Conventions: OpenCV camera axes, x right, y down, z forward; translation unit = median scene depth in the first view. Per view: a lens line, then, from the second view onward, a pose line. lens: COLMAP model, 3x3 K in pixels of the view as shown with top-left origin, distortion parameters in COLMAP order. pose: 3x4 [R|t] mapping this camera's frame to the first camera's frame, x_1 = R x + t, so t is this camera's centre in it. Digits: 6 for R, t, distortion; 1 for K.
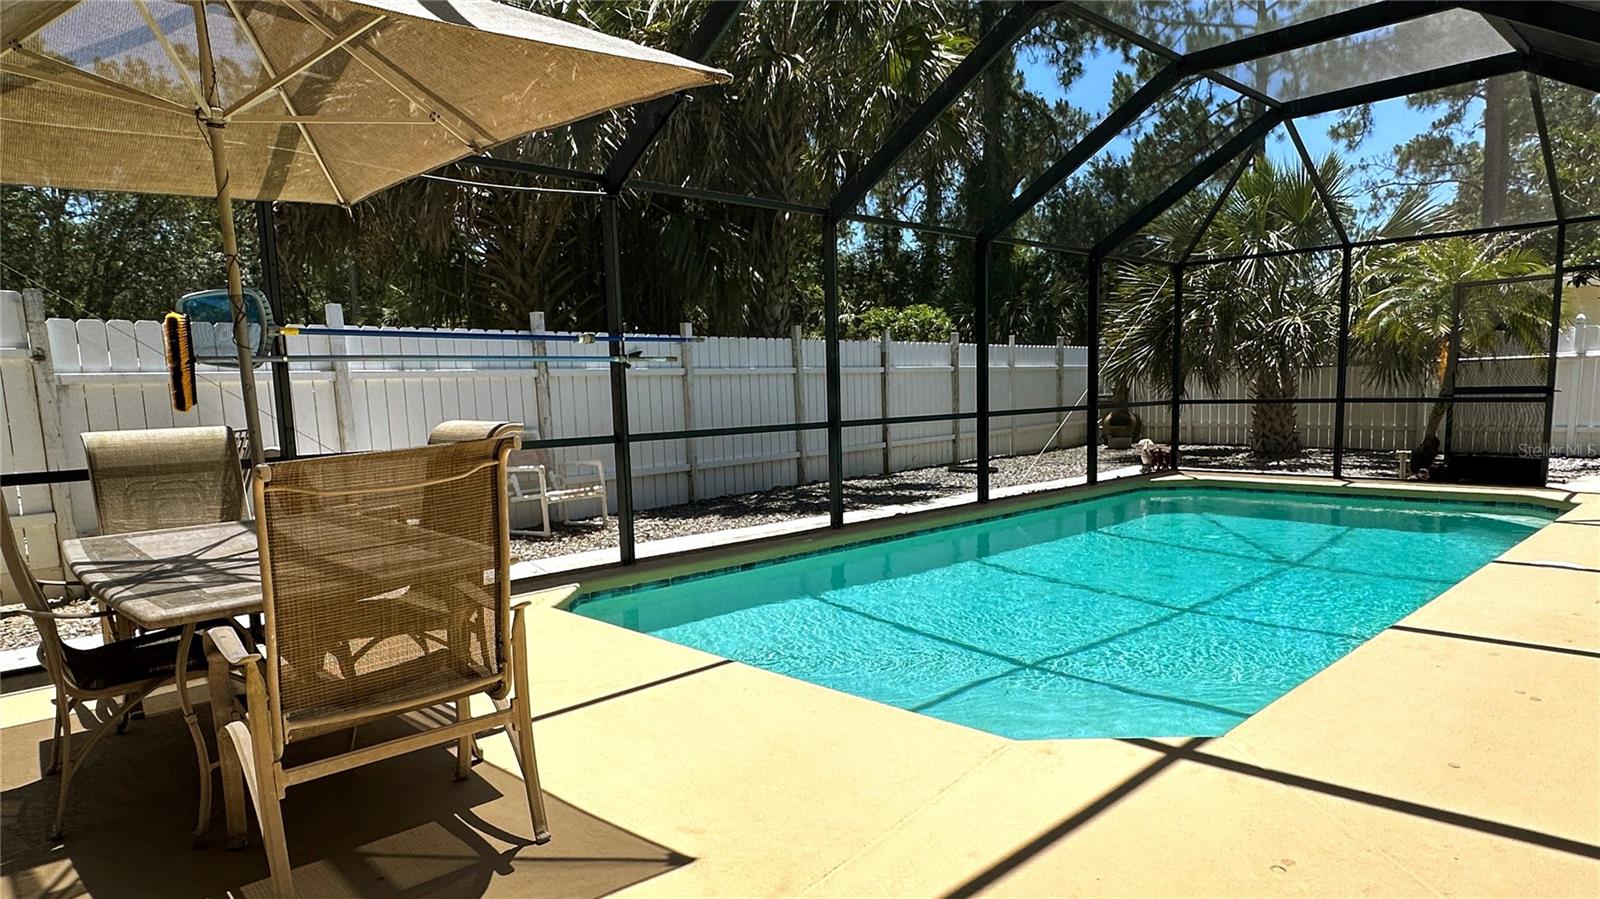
lens RADIAL K [[900.5, 0, 801.7], [0, 900.5, 524.7], [0, 0, 1]] dist [0.000503, -0.000235]
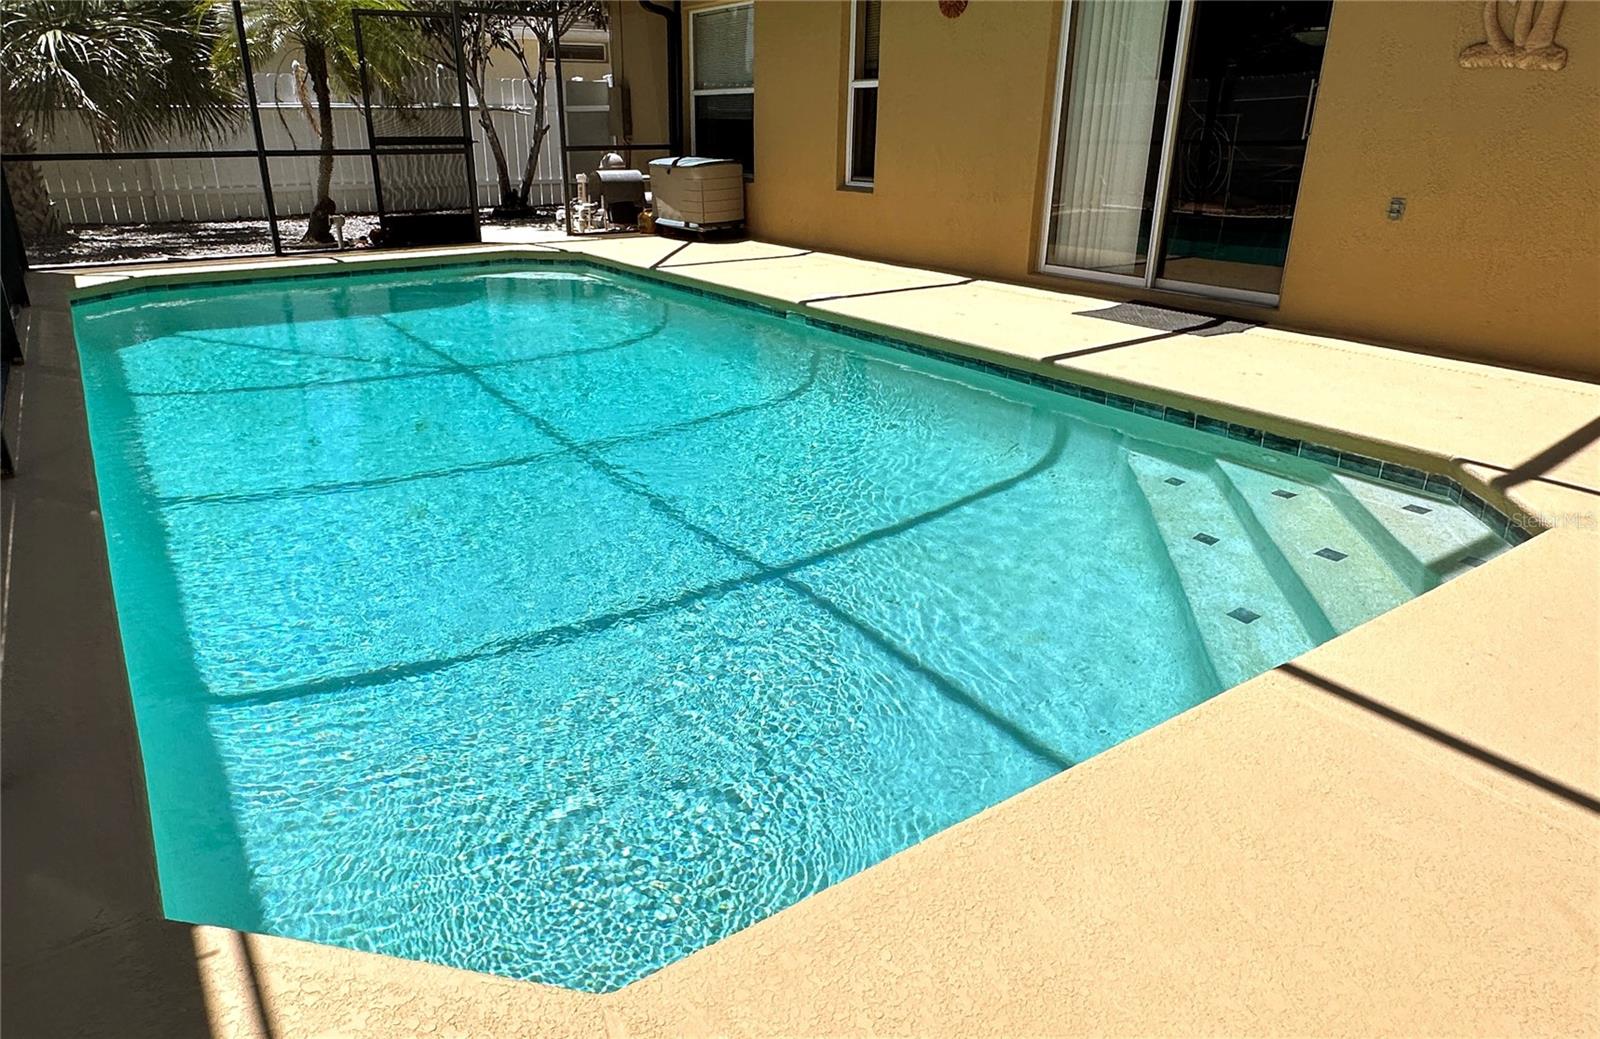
lens RADIAL K [[994.4, 0, 765.6], [0, 994.4, 515.0], [0, 0, 1]] dist [-0.002826, -0.002040]
pose [[0.192539, -0.333993, 0.922701, -0.215318], [0.143472, 0.939772, 0.310233, -0.048271], [-0.970744, 0.072650, 0.228862, 0.406015]]
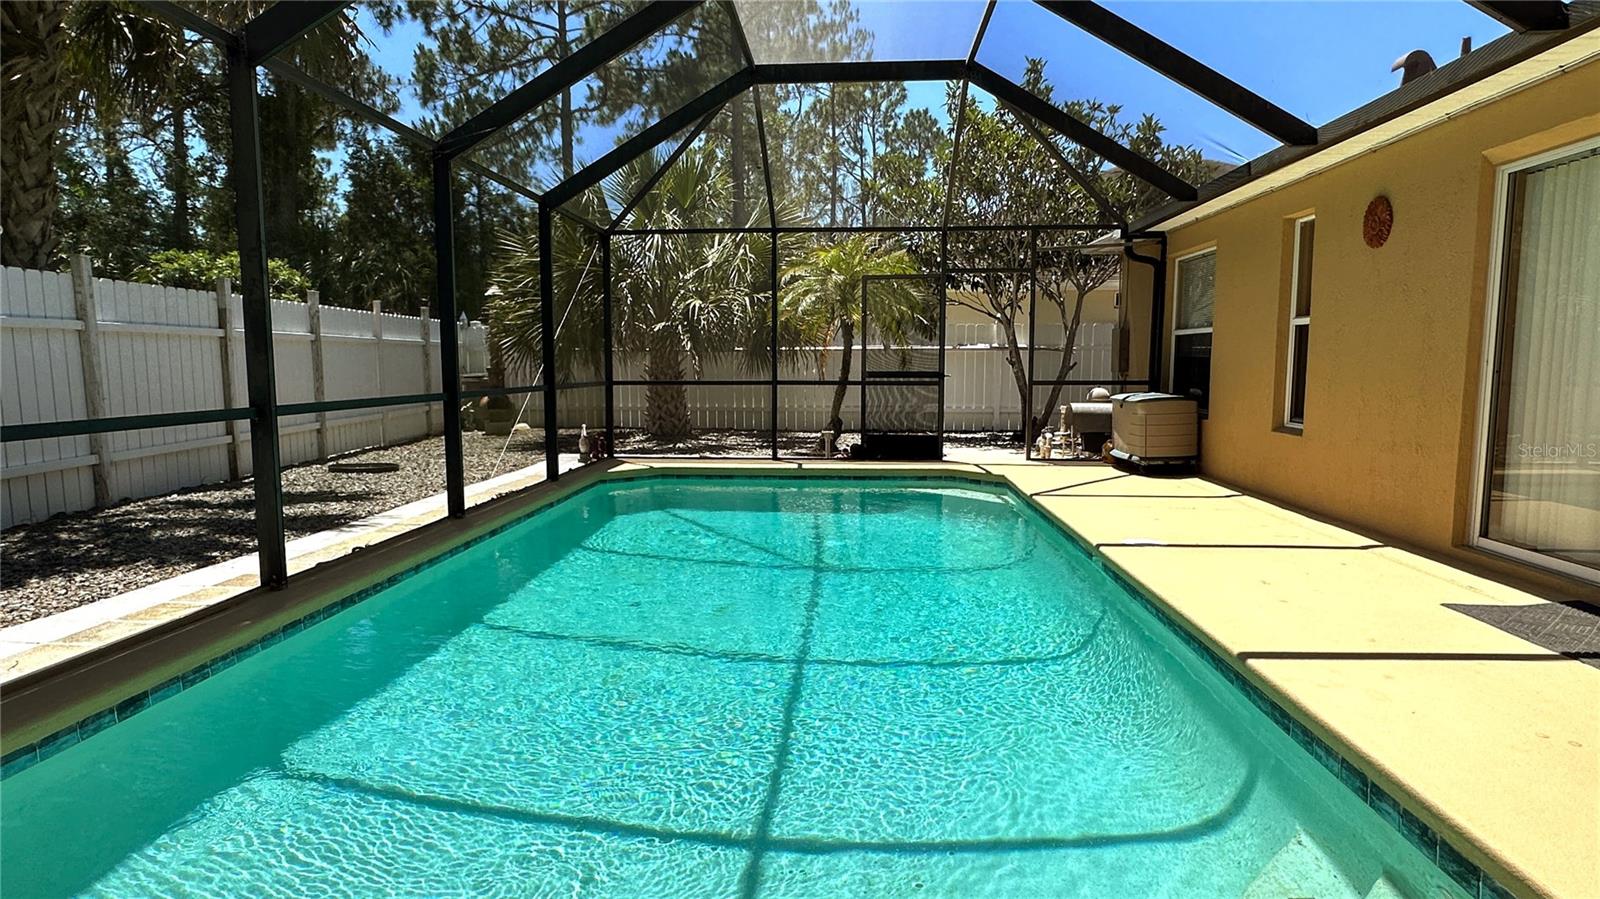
lens RADIAL K [[908.3, 0, 773.9], [0, 908.3, 450.3], [0, 0, 1]] dist [-0.005130, -0.000481]
pose [[0.751386, -0.037207, 0.658813, -0.071781], [0.079566, 0.996233, -0.034483, -0.027982], [-0.655049, 0.078329, 0.751516, 0.246950]]
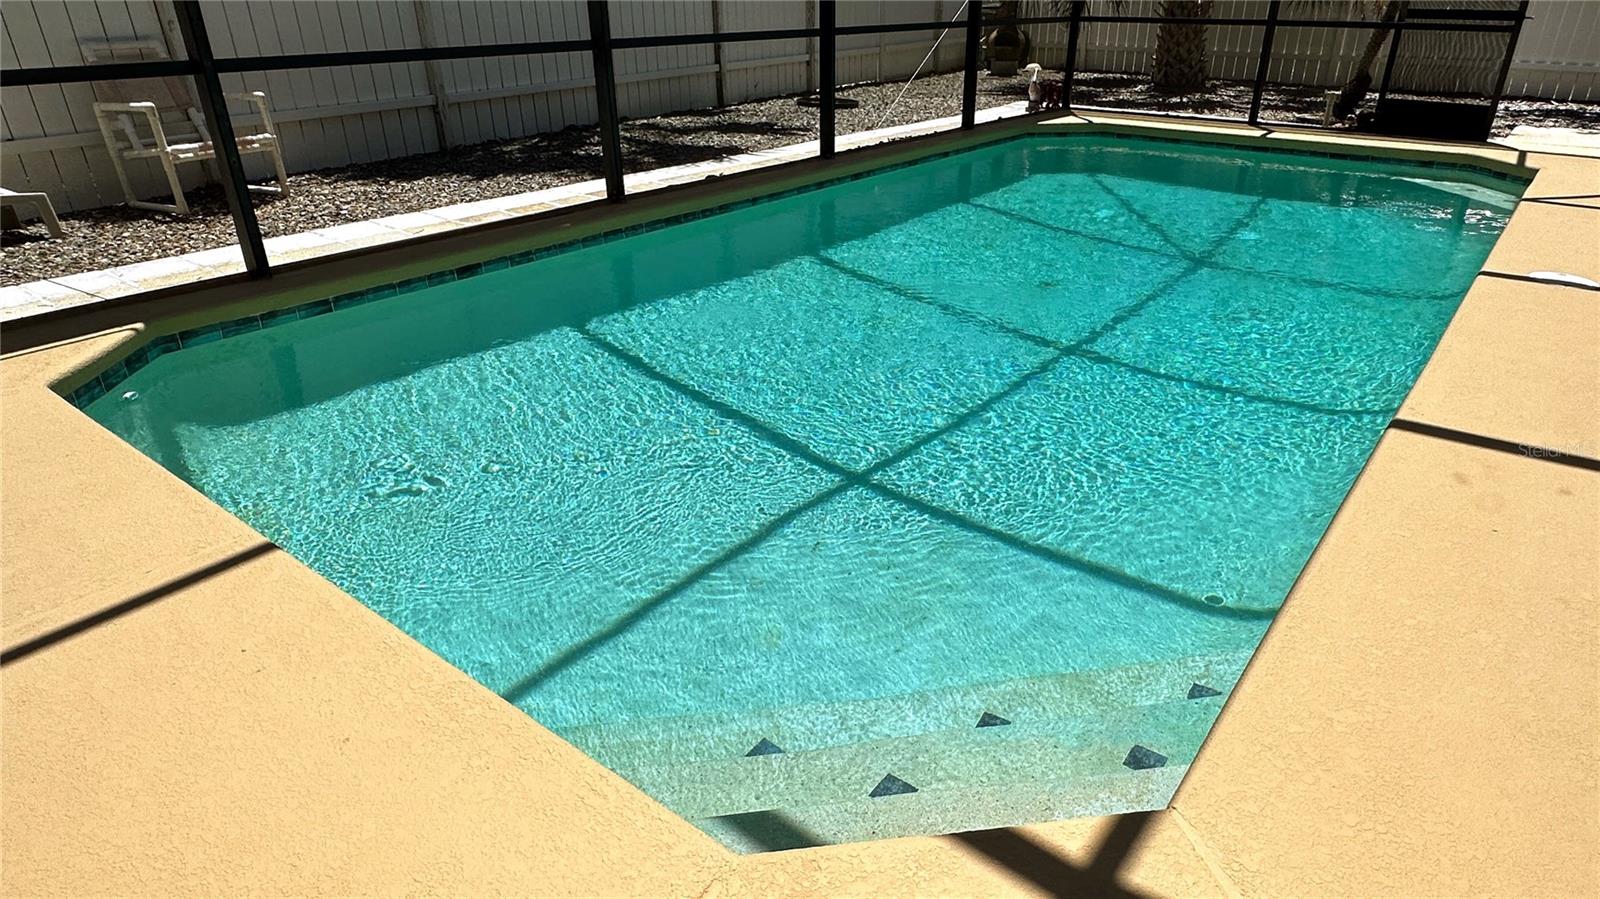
lens RADIAL K [[924.0, 0, 800.0], [0, 924.0, 449.5], [0, 0, 1]] dist [-0.004138, 0.002316]
pose [[0.990265, -0.036030, 0.134453, 0.055520], [-0.007098, 0.951593, 0.307277, -0.025306], [-0.139015, -0.305240, 0.942074, 0.164852]]
